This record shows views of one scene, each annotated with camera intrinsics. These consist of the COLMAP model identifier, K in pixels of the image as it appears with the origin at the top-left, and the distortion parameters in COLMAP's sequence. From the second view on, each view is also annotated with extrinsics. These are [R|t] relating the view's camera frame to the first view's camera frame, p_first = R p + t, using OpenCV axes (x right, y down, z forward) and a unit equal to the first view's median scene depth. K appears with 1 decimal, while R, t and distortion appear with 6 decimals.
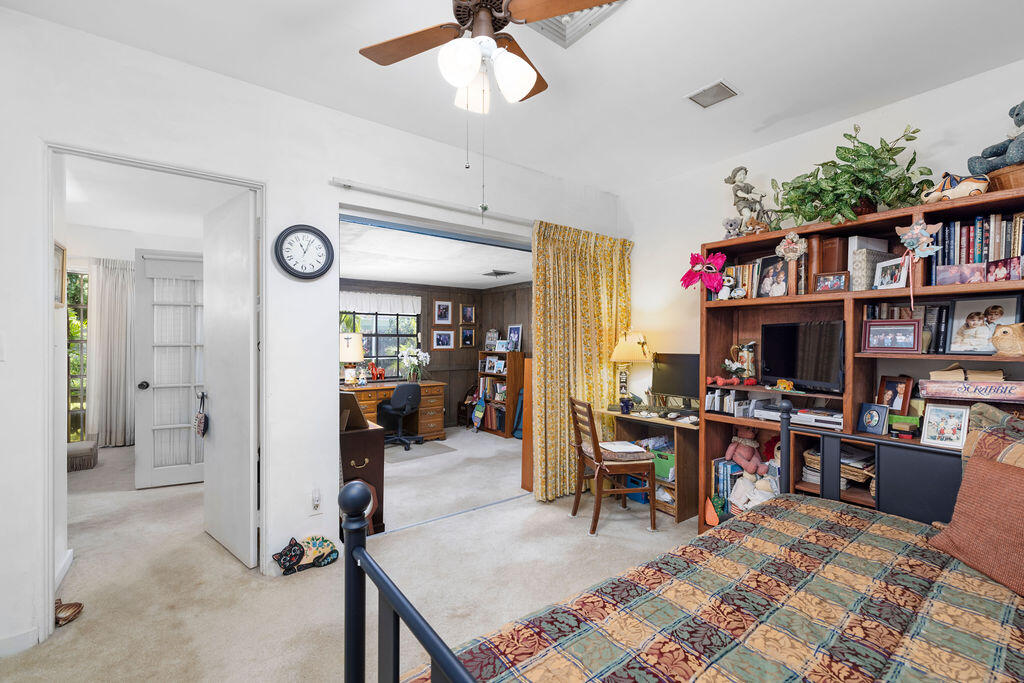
lens RADIAL K [[430.4, 0, 512.0], [0, 430.4, 341.5], [0, 0, 1]] dist [0.000051, -0.000023]
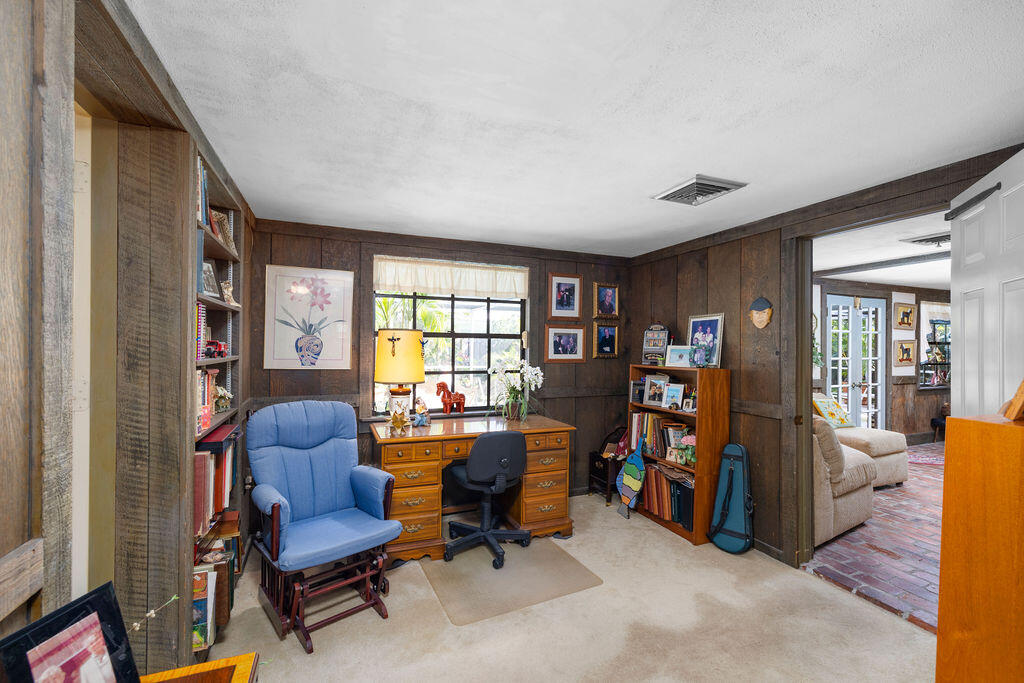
lens RADIAL K [[430.4, 0, 512.0], [0, 430.4, 341.5], [0, 0, 1]] dist [0.000051, -0.000023]
pose [[0.969433, 0.003177, -0.245335, -0.088846], [-0.007059, 0.999863, -0.014946, 0.001828], [0.245254, 0.016221, 0.969323, 0.429884]]
